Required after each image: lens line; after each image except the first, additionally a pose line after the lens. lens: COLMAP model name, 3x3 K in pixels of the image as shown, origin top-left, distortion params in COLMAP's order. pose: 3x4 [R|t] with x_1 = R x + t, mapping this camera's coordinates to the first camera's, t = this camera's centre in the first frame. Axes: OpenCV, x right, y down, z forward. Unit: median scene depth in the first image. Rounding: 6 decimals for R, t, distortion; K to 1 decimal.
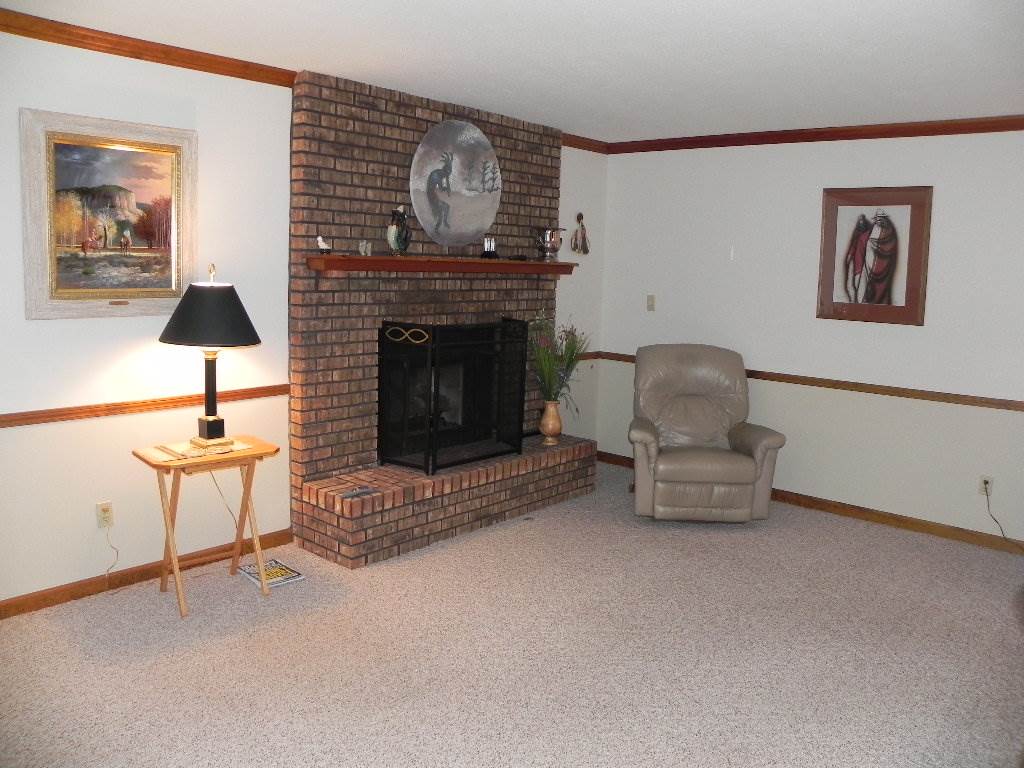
lens RADIAL K [[787.8, 0, 523.8], [0, 787.8, 361.2], [0, 0, 1]] dist [-0.151751, 0.093260]
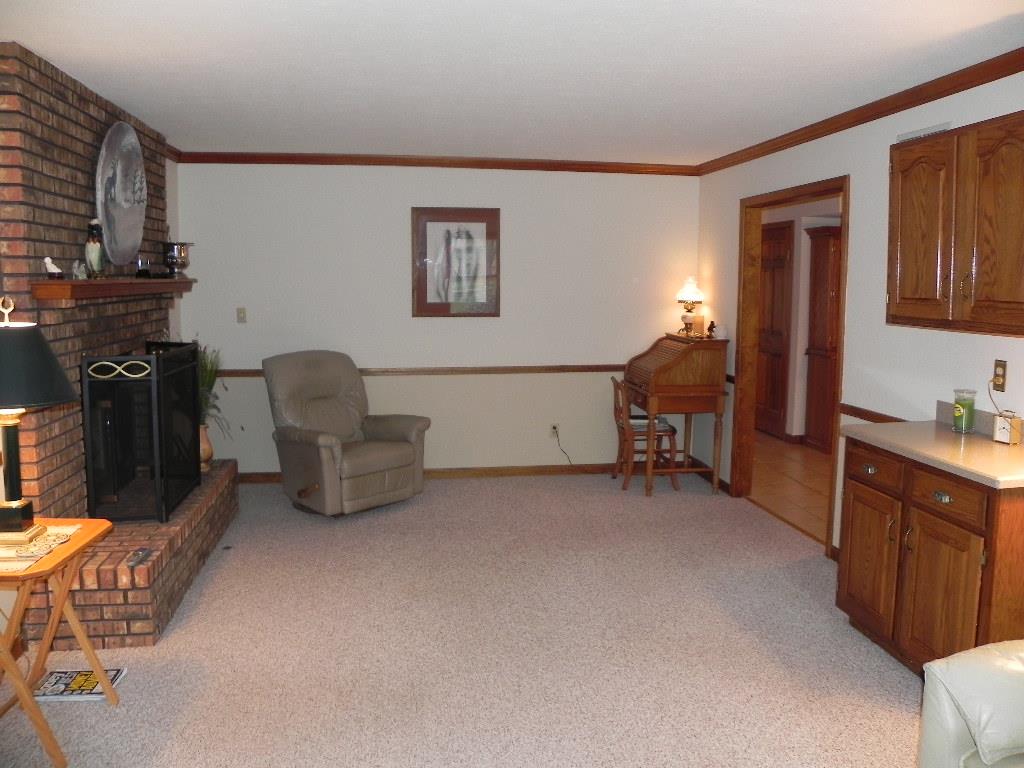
lens RADIAL K [[787.8, 0, 523.8], [0, 787.8, 361.2], [0, 0, 1]] dist [-0.151751, 0.093260]
pose [[0.639080, -0.107492, 0.761592, -0.473205], [0.106805, 0.992995, 0.050529, -0.035254], [-0.761689, 0.049050, 0.646084, 0.114056]]
